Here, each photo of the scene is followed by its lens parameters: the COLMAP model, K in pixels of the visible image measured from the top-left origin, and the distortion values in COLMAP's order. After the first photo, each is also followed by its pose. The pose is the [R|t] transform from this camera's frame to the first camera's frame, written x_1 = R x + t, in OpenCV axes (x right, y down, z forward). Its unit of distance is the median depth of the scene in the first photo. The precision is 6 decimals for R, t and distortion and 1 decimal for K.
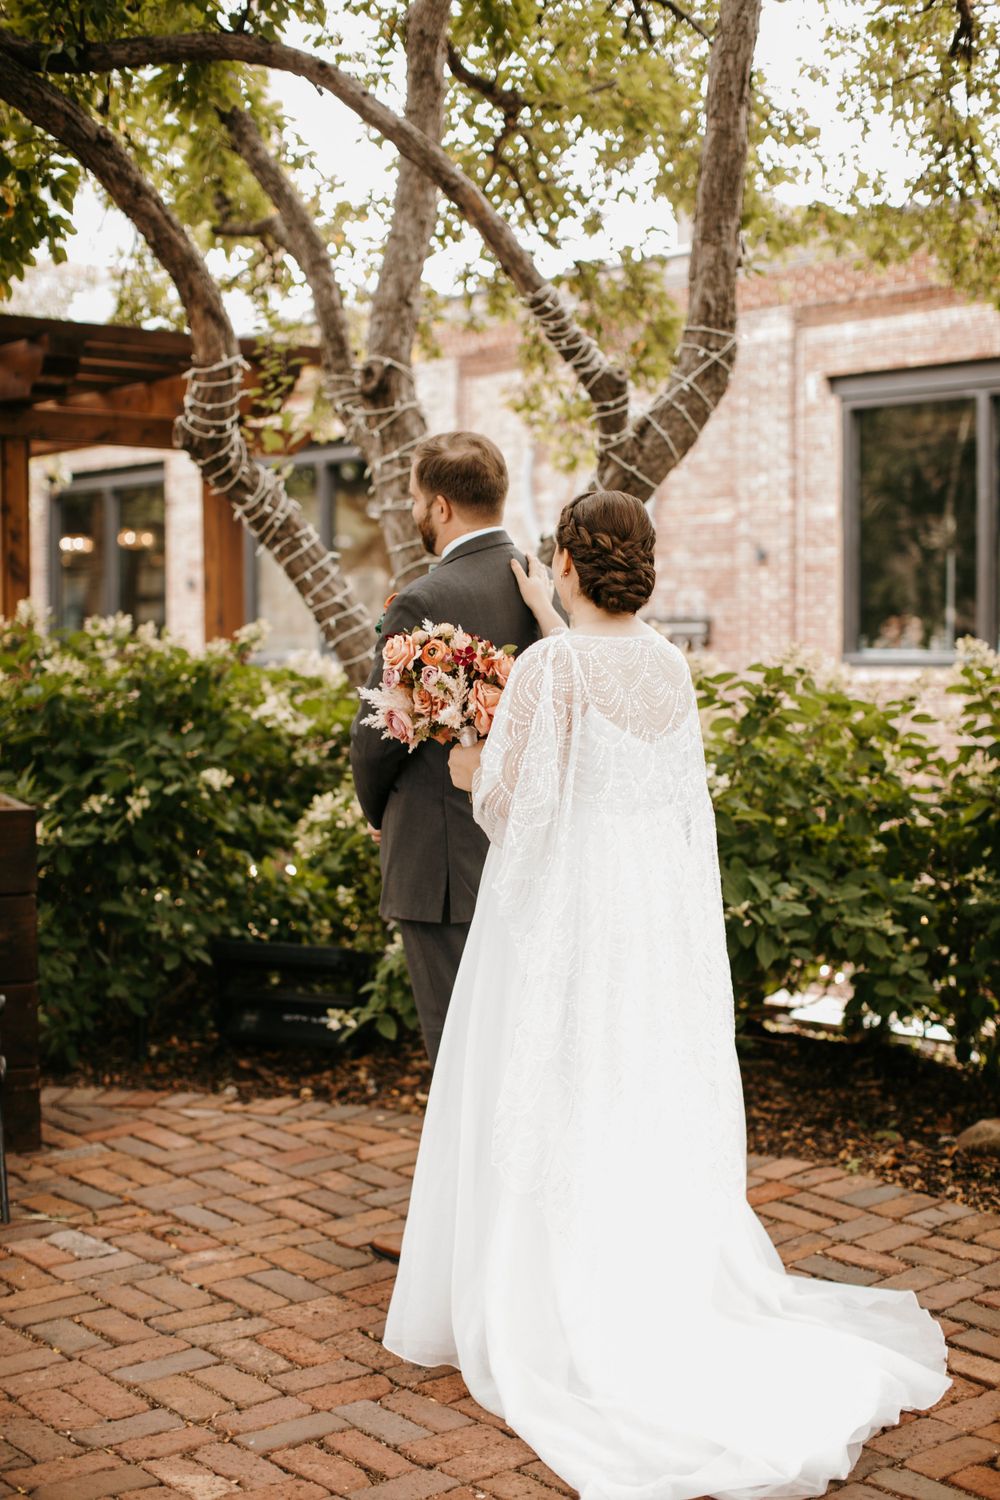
lens RADIAL K [[2179.2, 0, 500.0], [0, 2179.2, 750.0], [0, 0, 1]] dist [-0.178584, 0.375062]
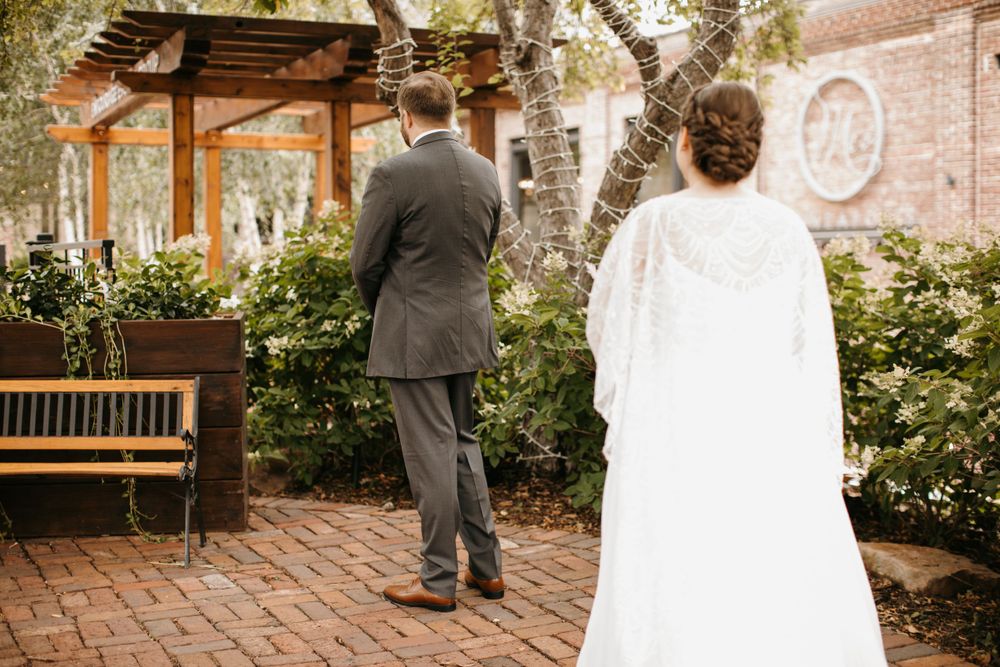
lens RADIAL K [[1452.8, 0, 500.0], [0, 1452.8, 333.5], [0, 0, 1]] dist [-0.178584, 0.375062]
pose [[0.965417, 0.010031, -0.260516, 0.213985], [-0.009080, 0.999947, 0.004853, 0.025735], [0.260551, -0.002320, 0.965457, 0.005563]]
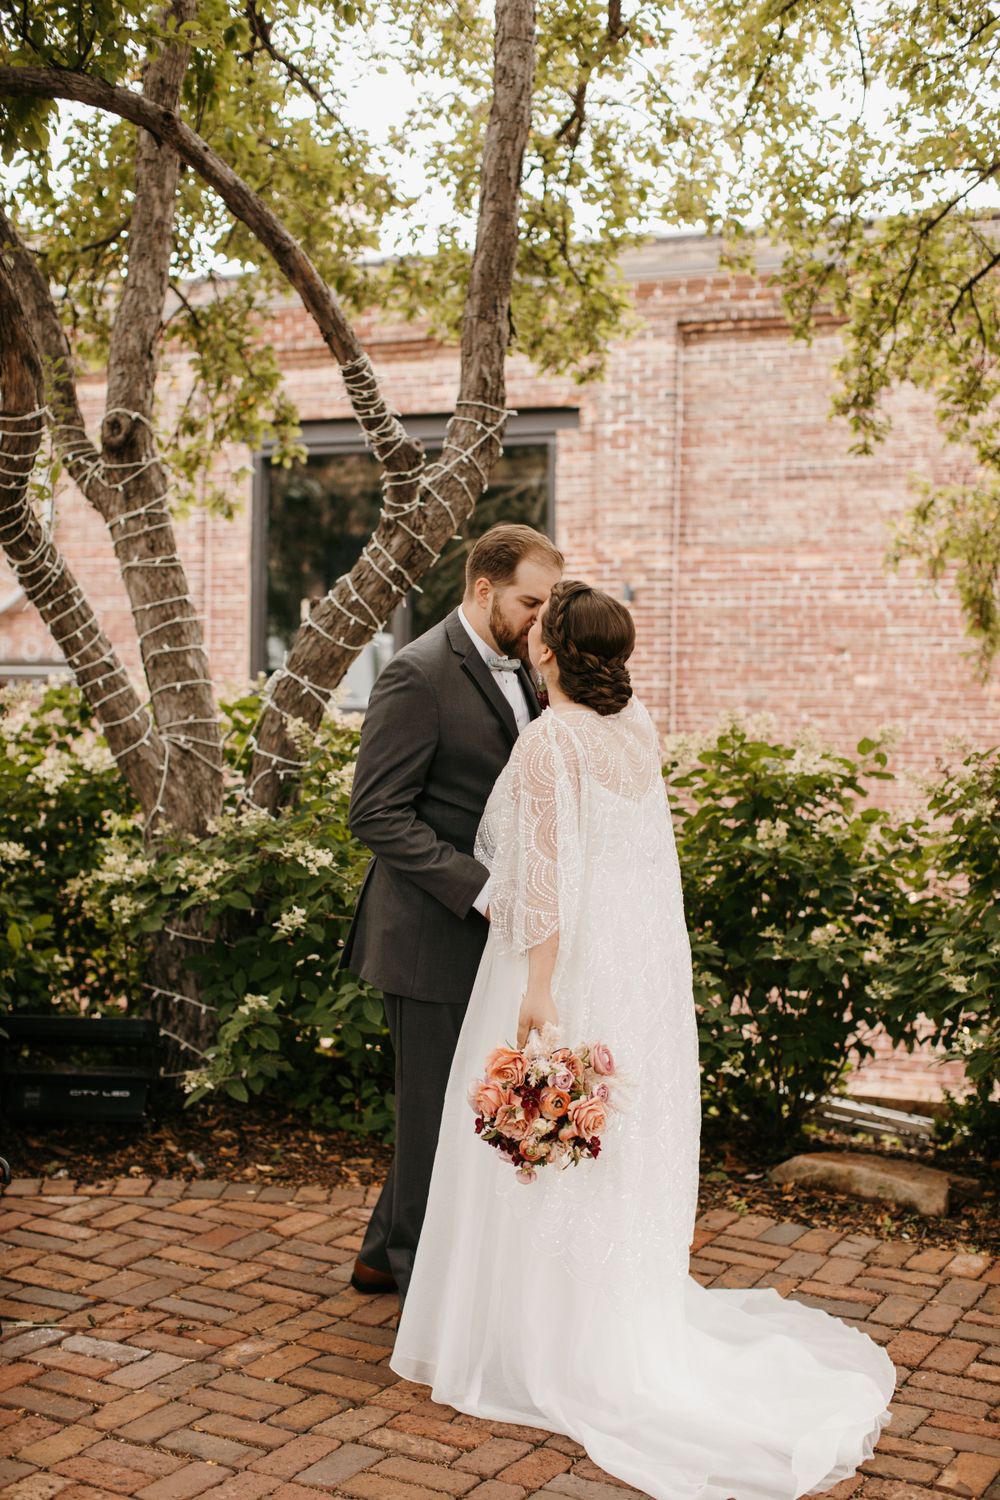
lens RADIAL K [[2179.2, 0, 500.0], [0, 2179.2, 750.0], [0, 0, 1]] dist [-0.178584, 0.375062]
pose [[0.930419, 0.003622, 0.366480, -0.278380], [0.001853, 0.999892, -0.014586, -0.014876], [-0.366493, 0.014250, 0.930312, 0.037585]]
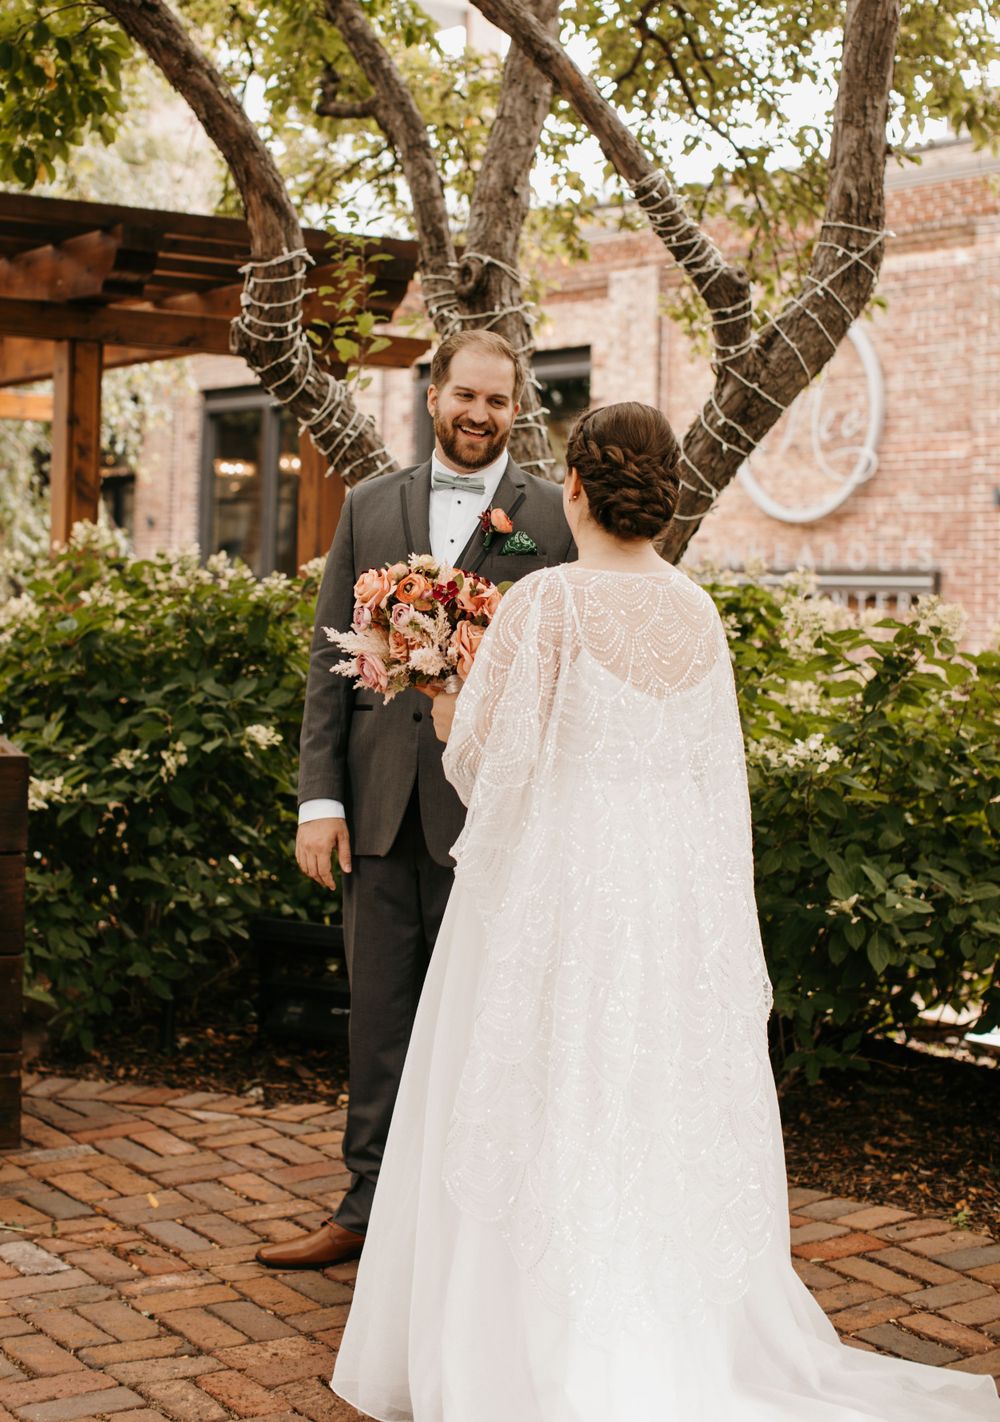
lens RADIAL K [[2497.0, 0, 428.9], [0, 2497.0, 568.8], [0, 0, 1]] dist [-0.186870, 0.391656]
pose [[0.991323, 0.026396, -0.128773, 0.062065], [-0.033901, 0.997830, -0.056441, 0.002147], [0.127004, 0.060317, 0.990067, 0.016158]]
